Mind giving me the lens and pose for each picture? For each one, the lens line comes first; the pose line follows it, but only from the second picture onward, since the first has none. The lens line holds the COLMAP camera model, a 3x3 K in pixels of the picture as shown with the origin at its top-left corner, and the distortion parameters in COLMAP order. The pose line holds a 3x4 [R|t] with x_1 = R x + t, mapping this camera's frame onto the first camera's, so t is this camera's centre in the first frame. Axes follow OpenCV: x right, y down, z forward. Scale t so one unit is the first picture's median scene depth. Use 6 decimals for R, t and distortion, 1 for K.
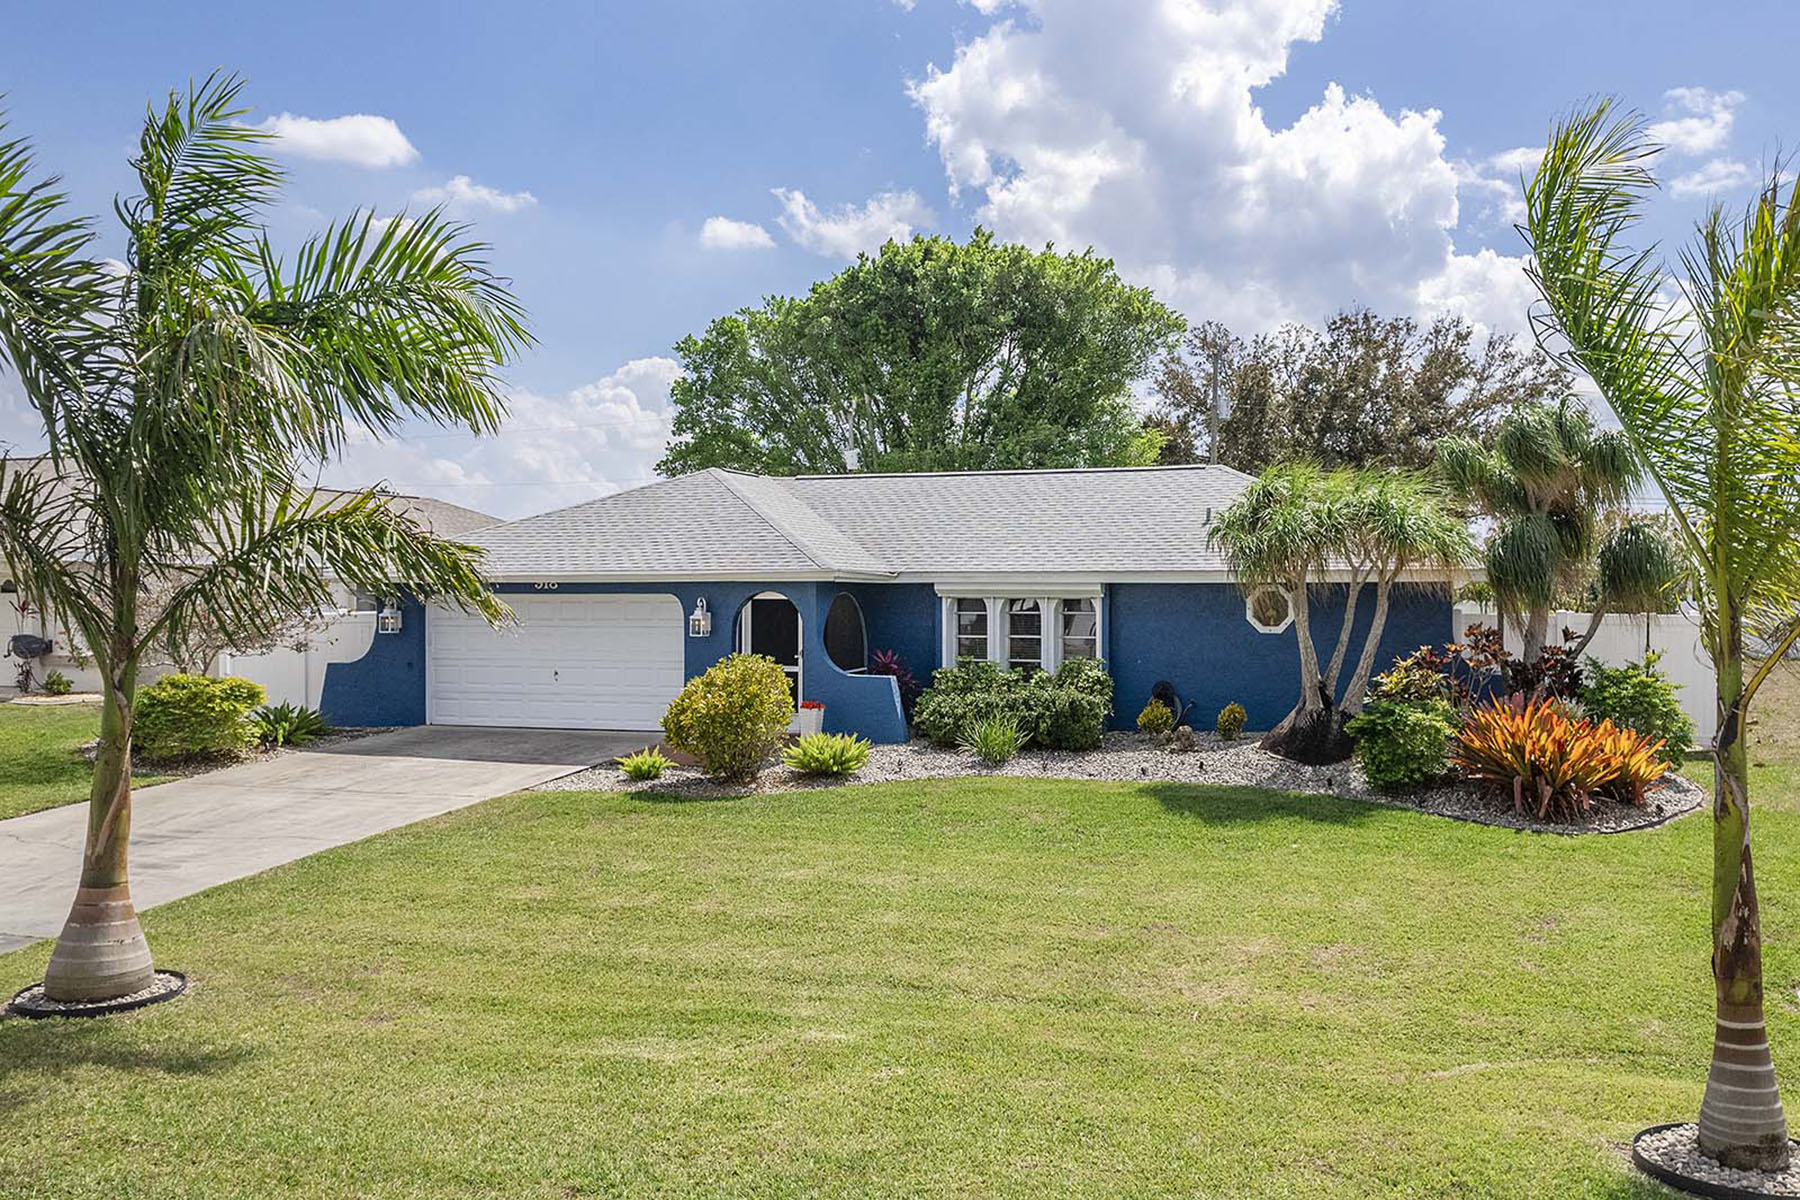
lens RADIAL K [[1126.6, 0, 795.8], [0, 1126.6, 603.0], [0, 0, 1]] dist [0.029189, -0.003384]
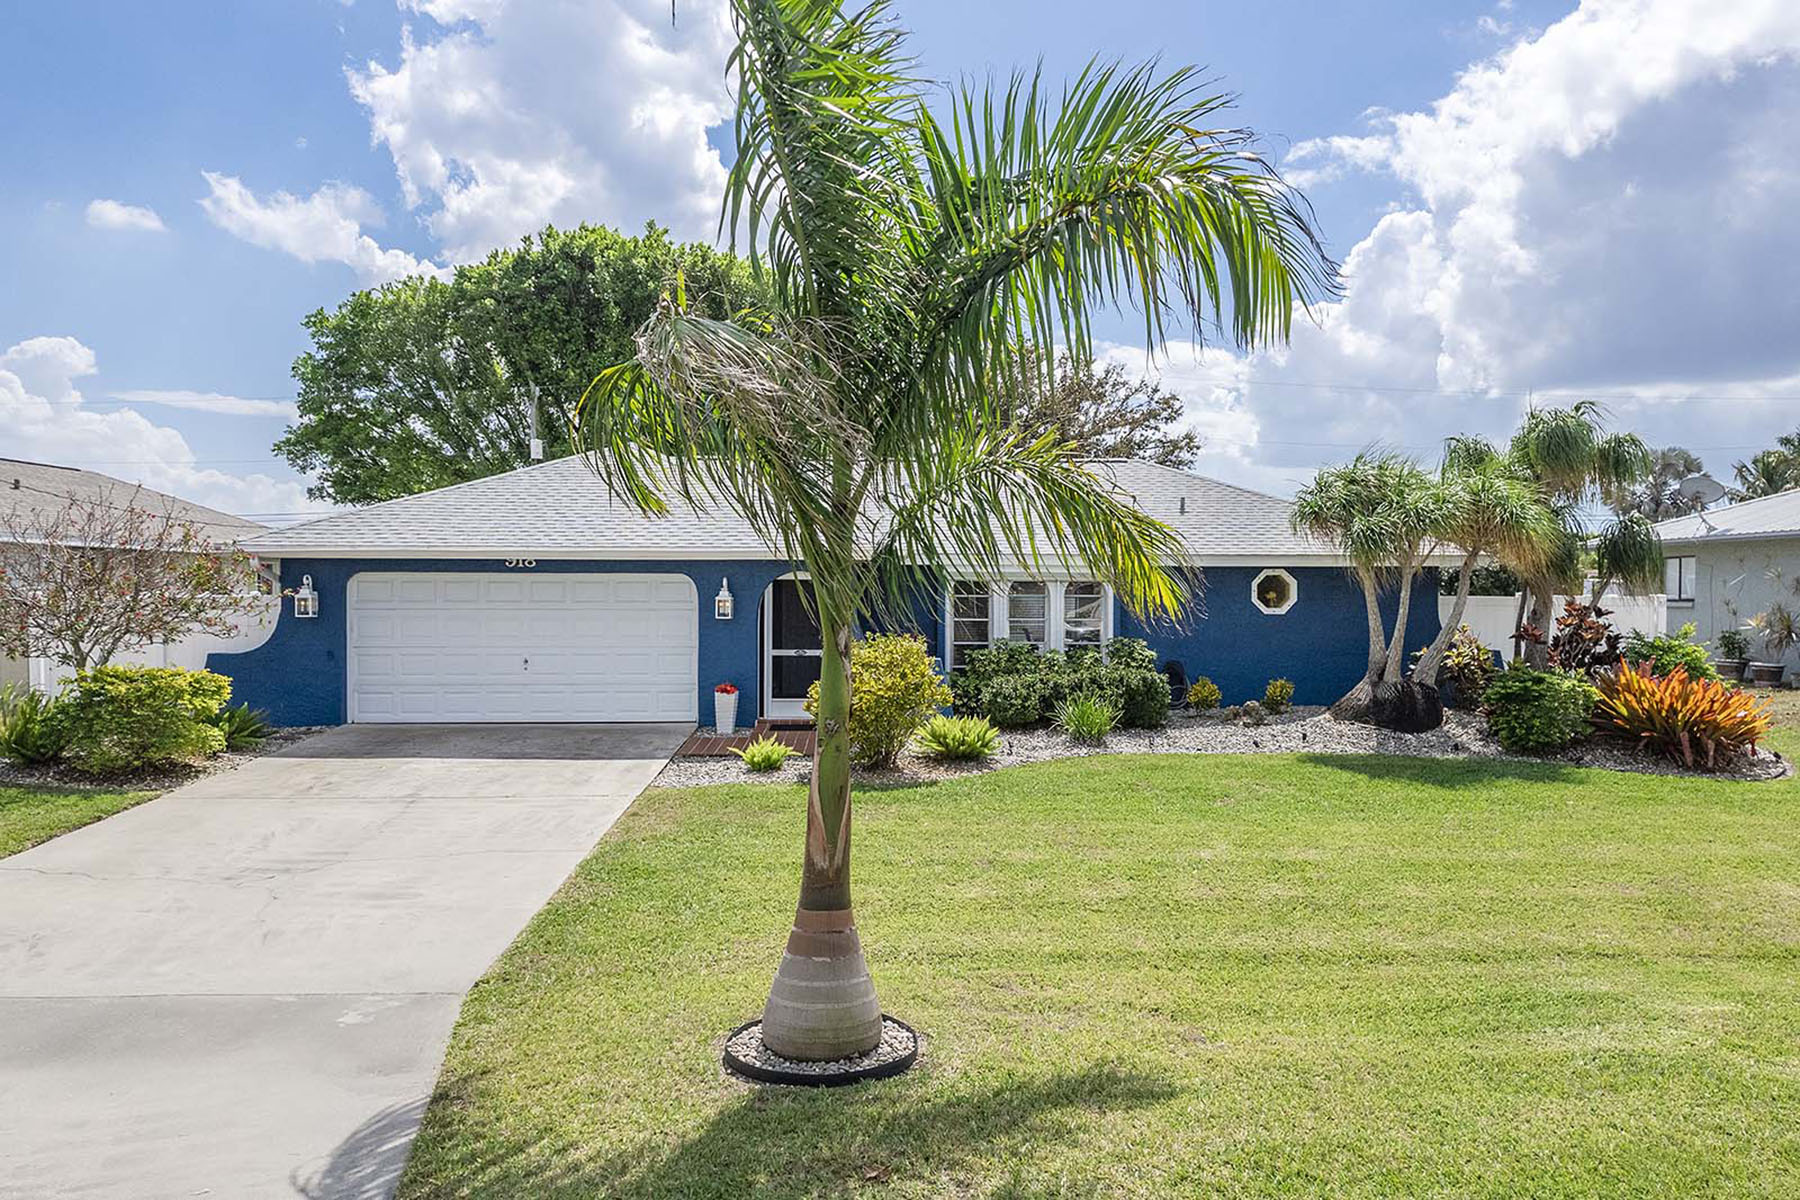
lens RADIAL K [[1126.6, 0, 795.8], [0, 1126.6, 603.0], [0, 0, 1]] dist [0.029189, -0.003384]
pose [[0.958550, 0.003289, 0.284905, -0.325937], [-0.004943, 0.999975, 0.005087, 0.012602], [-0.284881, -0.006284, 0.958542, 0.095656]]
